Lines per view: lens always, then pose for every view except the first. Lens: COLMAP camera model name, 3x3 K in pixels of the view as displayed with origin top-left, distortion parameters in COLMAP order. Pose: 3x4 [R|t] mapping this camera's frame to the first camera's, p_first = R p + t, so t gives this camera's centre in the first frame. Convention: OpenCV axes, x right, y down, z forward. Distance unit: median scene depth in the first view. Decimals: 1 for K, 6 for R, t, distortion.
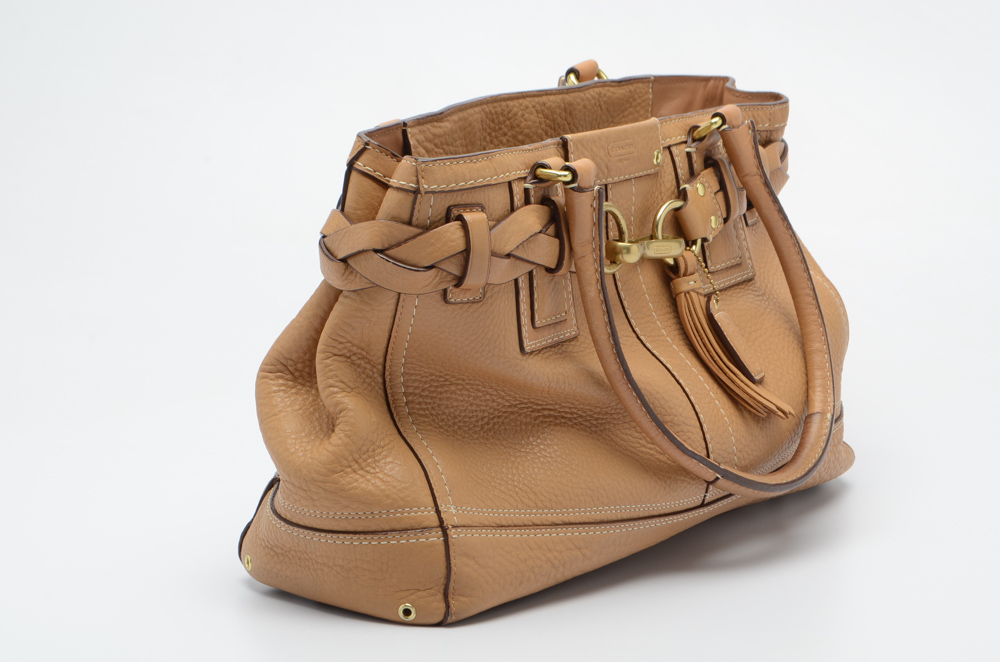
lens RADIAL K [[2265.6, 0, 500.0], [0, 2265.6, 331.0], [0, 0, 1]] dist [0.009845, 0.112454]
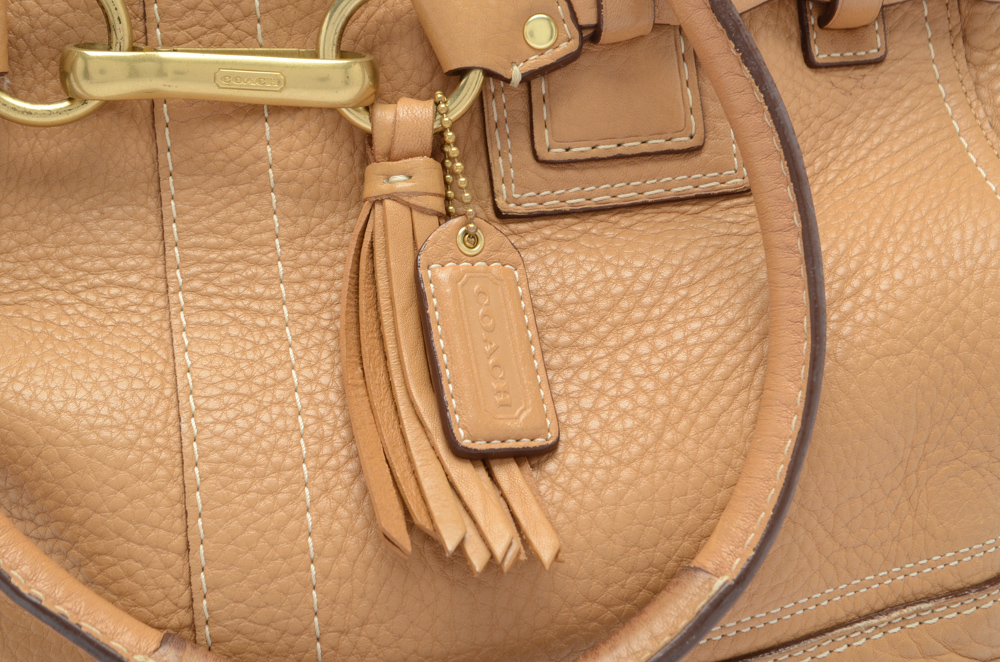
lens RADIAL K [[1709.2, 0, 500.0], [0, 1709.2, 331.0], [0, 0, 1]] dist [0.004124, 0.011062]
pose [[0.677526, 0.152008, -0.719619, 0.322684], [-0.100314, 0.988365, 0.114329, -0.031409], [0.728625, -0.005273, 0.684892, 0.834834]]
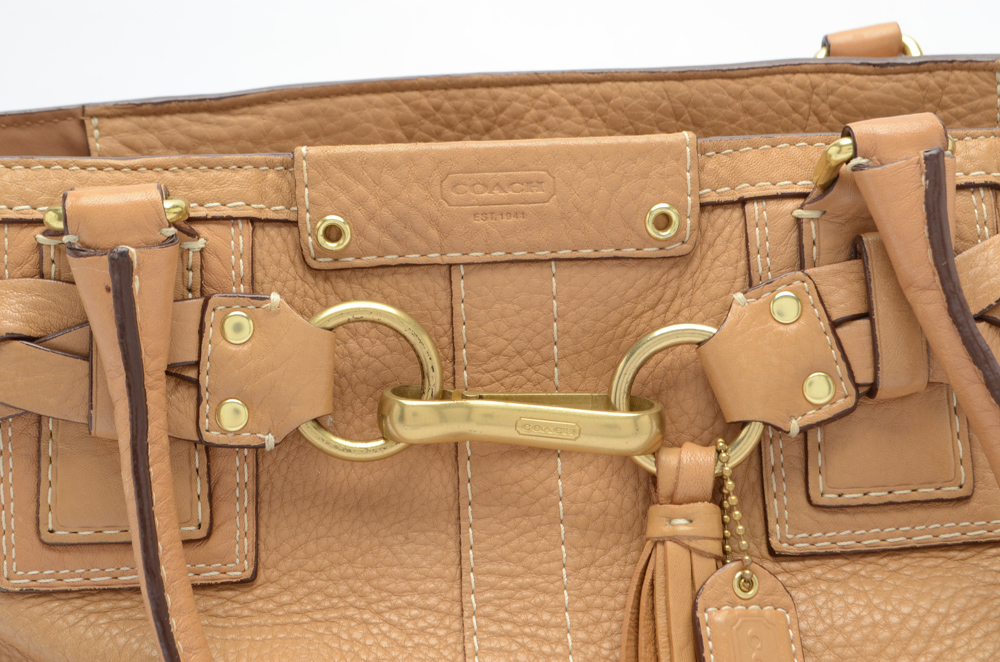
lens RADIAL K [[1709.2, 0, 500.0], [0, 1709.2, 331.0], [0, 0, 1]] dist [0.004124, 0.011062]
pose [[0.566119, 0.124715, -0.814834, 0.329385], [-0.131317, 0.989510, 0.060215, -0.073345], [0.813796, 0.072913, 0.576558, 0.811107]]
